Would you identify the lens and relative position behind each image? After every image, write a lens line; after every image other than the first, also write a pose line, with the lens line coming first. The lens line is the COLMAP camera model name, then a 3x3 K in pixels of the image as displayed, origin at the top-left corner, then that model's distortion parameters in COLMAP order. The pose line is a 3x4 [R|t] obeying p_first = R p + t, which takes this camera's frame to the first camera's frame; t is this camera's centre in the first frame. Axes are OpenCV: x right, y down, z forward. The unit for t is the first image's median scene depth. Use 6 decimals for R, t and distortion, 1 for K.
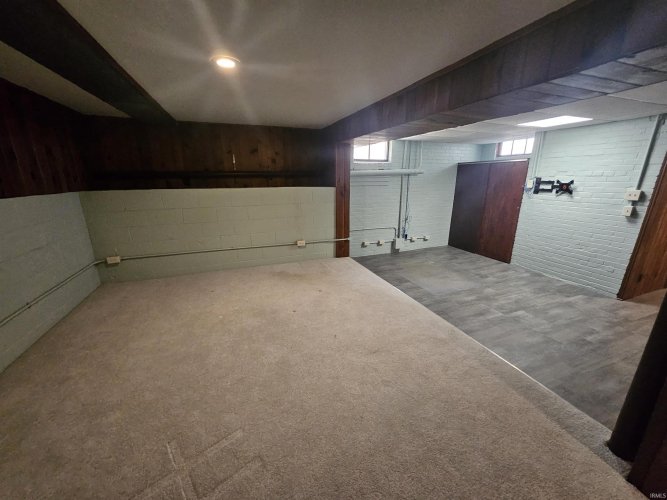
lens RADIAL K [[262.7, 0, 330.1], [0, 262.7, 252.0], [0, 0, 1]] dist [0.002102, 0.000448]
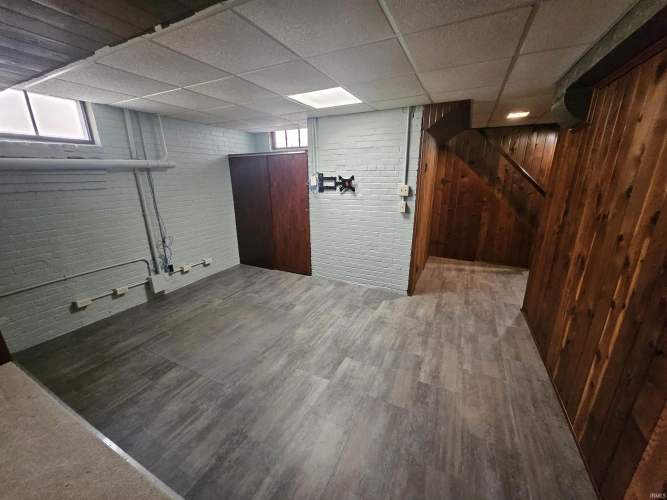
lens RADIAL K [[262.7, 0, 330.1], [0, 262.7, 252.0], [0, 0, 1]] dist [0.002102, 0.000448]
pose [[0.742713, -0.191198, 0.641733, 0.219164], [0.191729, 0.978965, 0.069775, -0.085348], [-0.641575, 0.071216, 0.763748, 0.342220]]
